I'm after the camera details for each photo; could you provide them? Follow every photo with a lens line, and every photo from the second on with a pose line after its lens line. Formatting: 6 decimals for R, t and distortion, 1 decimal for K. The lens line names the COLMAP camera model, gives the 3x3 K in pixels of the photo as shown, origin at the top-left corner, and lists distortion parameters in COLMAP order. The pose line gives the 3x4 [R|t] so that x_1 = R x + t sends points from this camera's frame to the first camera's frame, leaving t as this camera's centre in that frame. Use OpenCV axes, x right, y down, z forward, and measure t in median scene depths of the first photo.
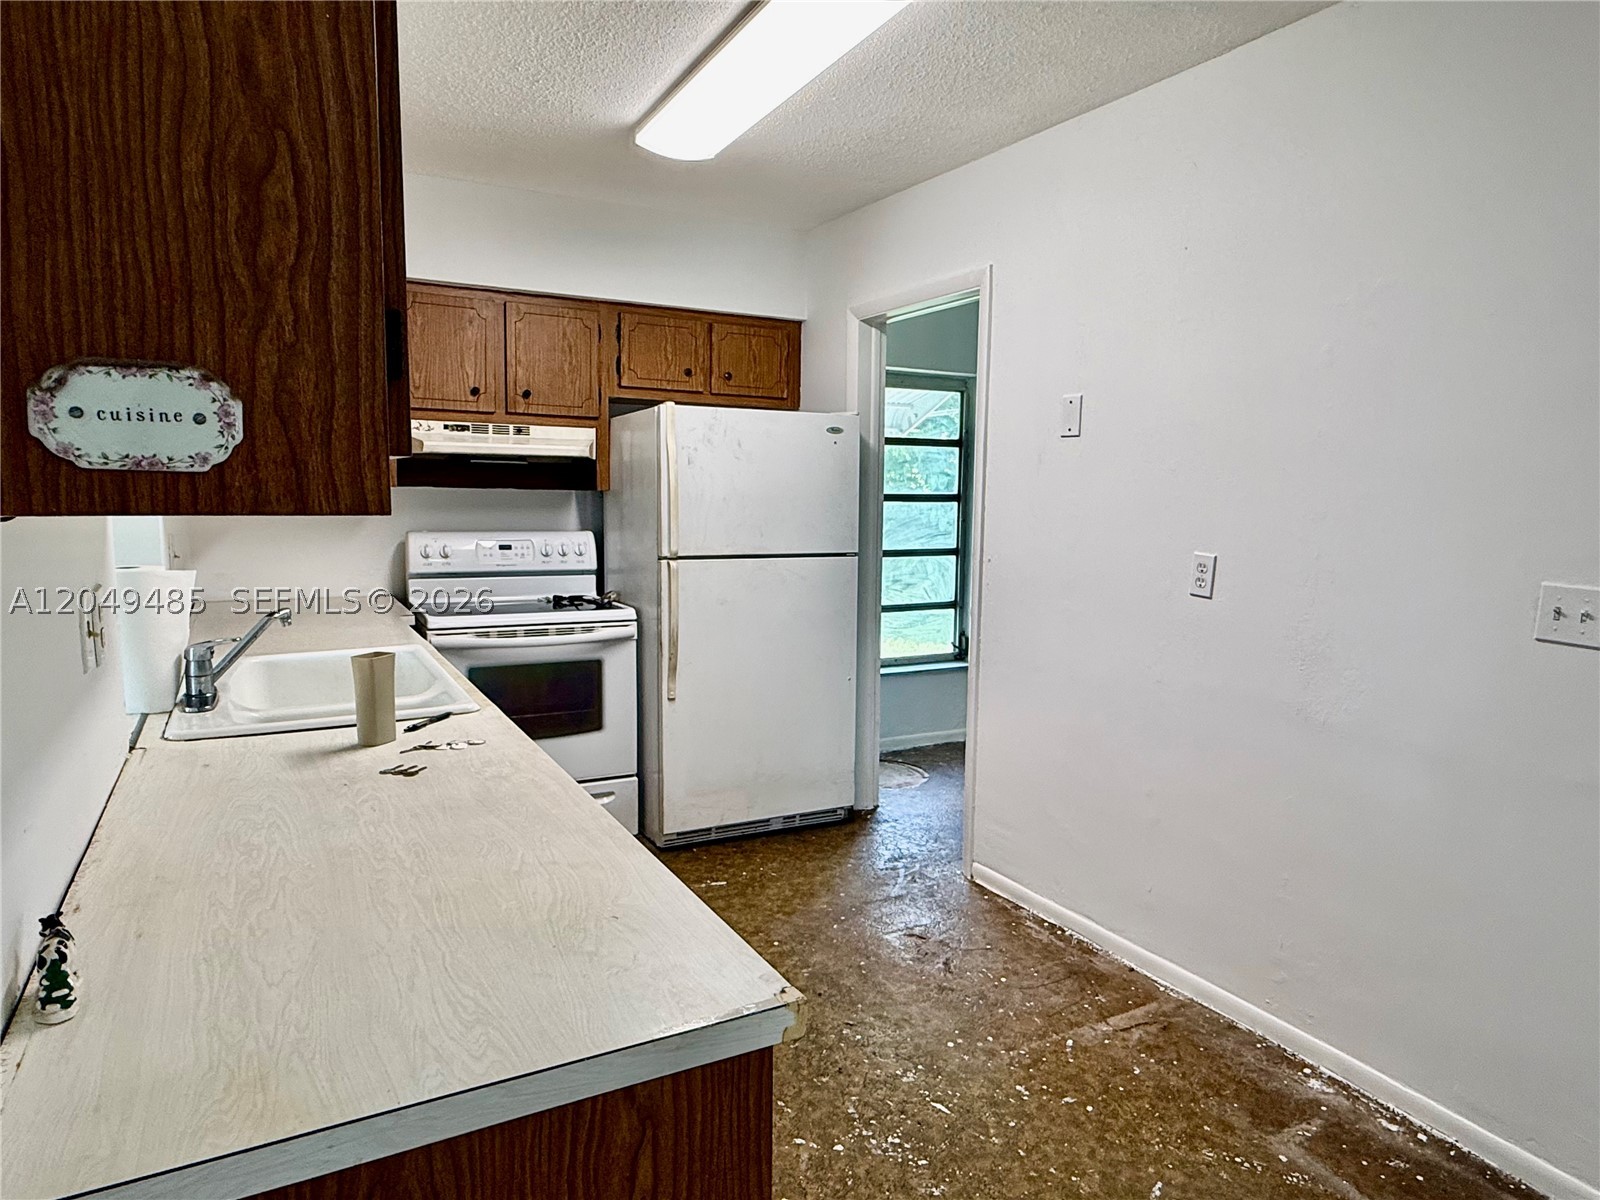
lens RADIAL K [[987.0, 0, 805.1], [0, 987.0, 608.8], [0, 0, 1]] dist [-0.003939, -0.000371]
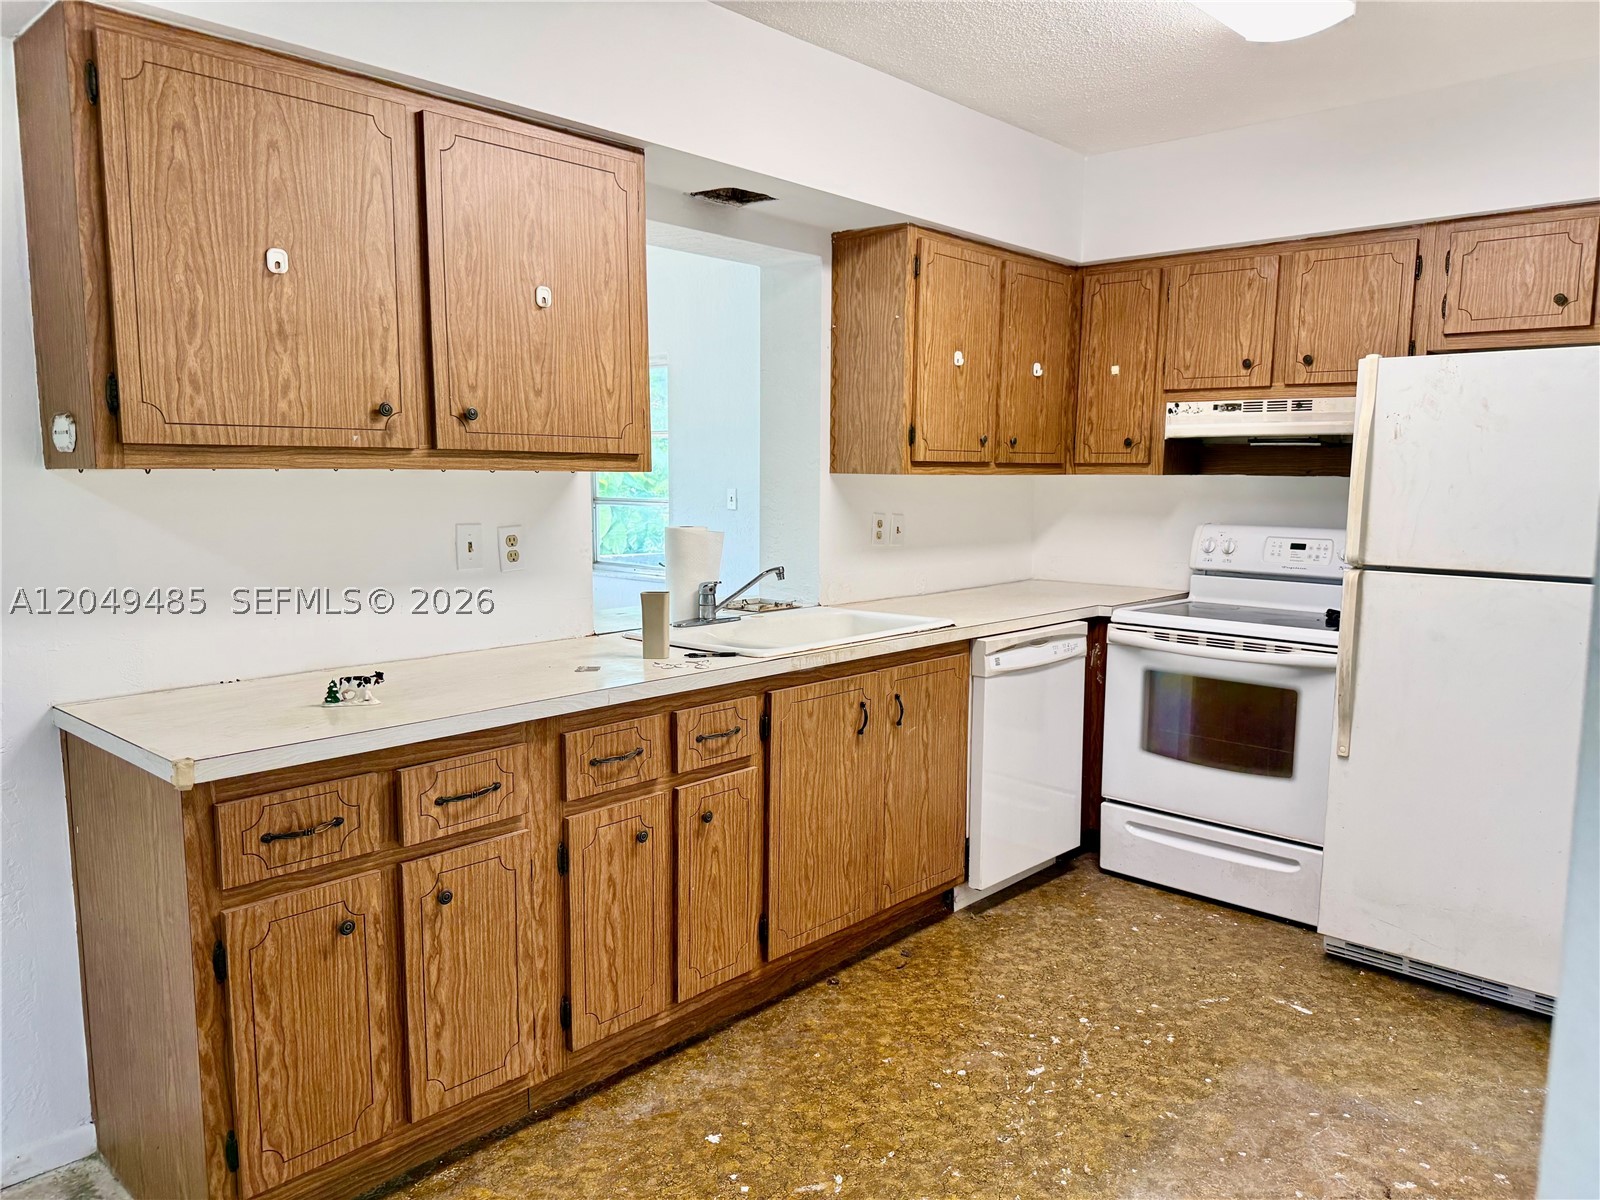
lens RADIAL K [[1132.1, 0, 807.6], [0, 1132.1, 613.2], [0, 0, 1]] dist [0.064176, -0.086836]
pose [[0.330078, 0.103484, -0.938264, 0.507156], [-0.113016, 0.991155, 0.069559, -0.028667], [0.937164, 0.083079, 0.338854, 0.310274]]
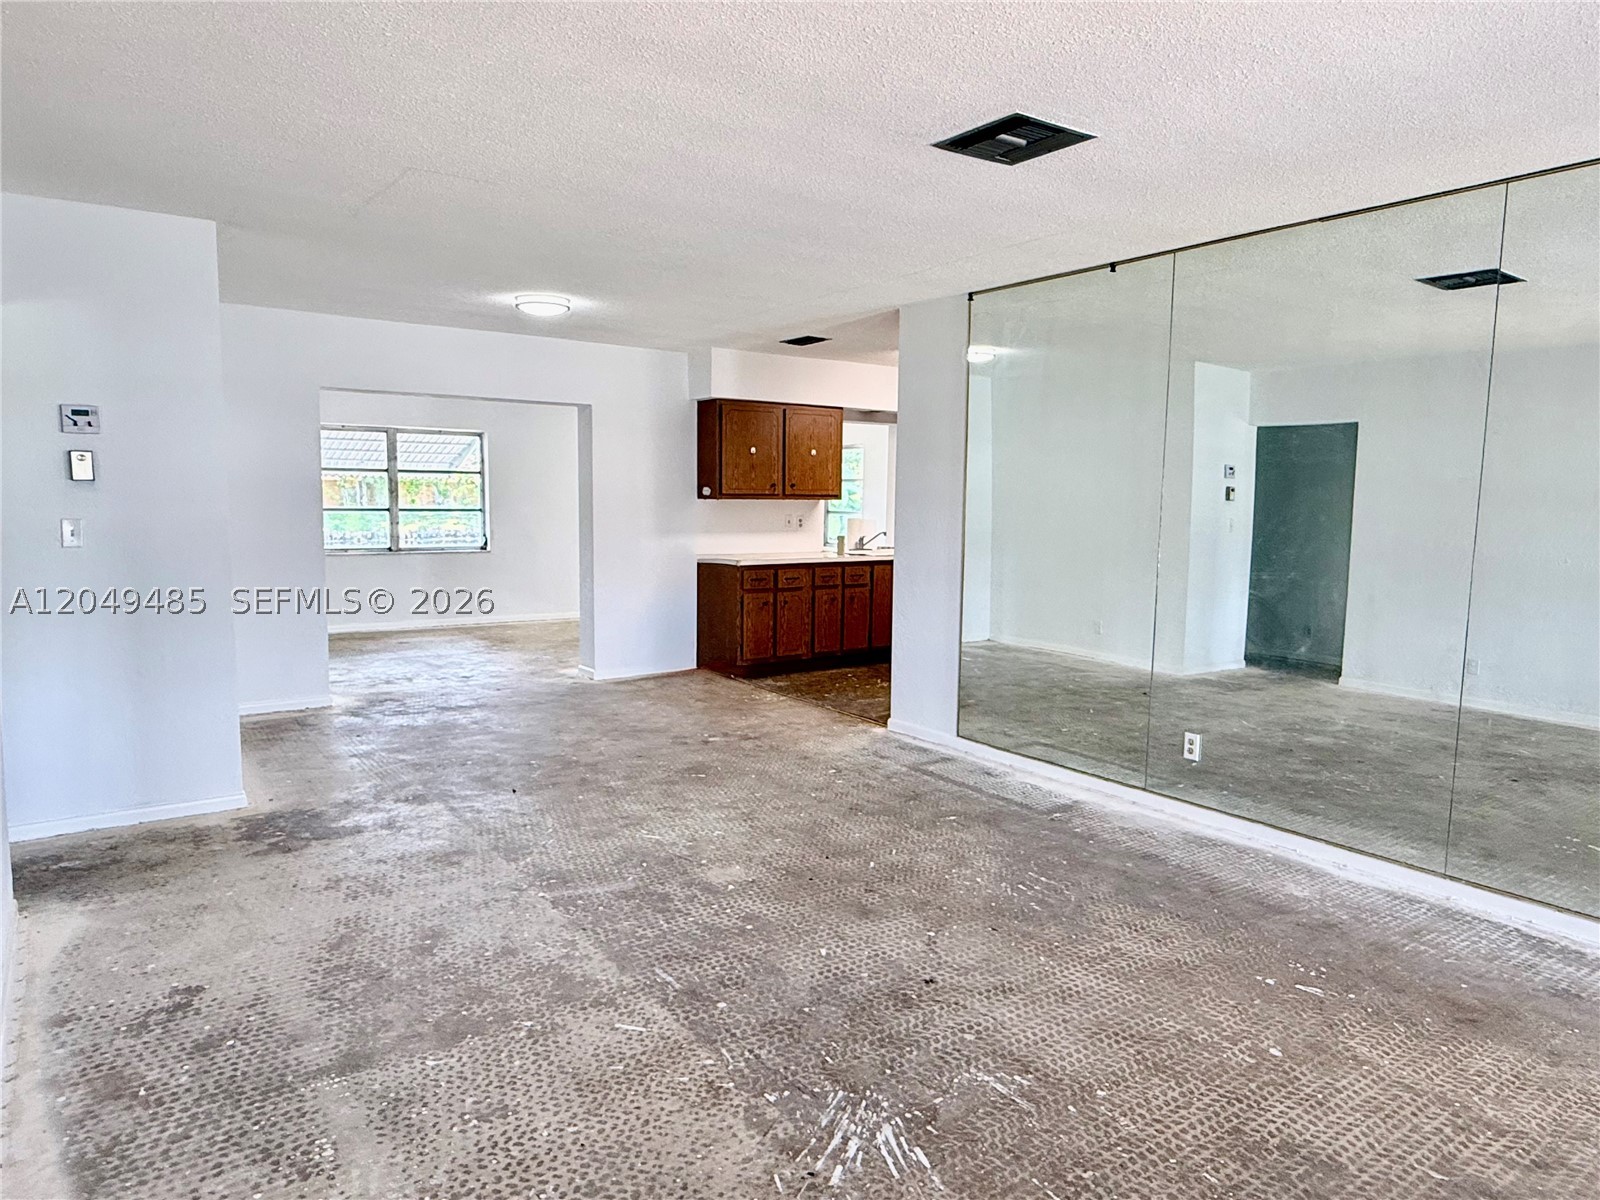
lens RADIAL K [[1028.1, 0, 797.8], [0, 1028.1, 601.6], [0, 0, 1]] dist [0.002054, -0.000825]
pose [[0.117781, 0.084284, -0.989456, 2.083624], [-0.128346, 0.989326, 0.068995, 0.021476], [0.984711, 0.118867, 0.127341, 0.091718]]
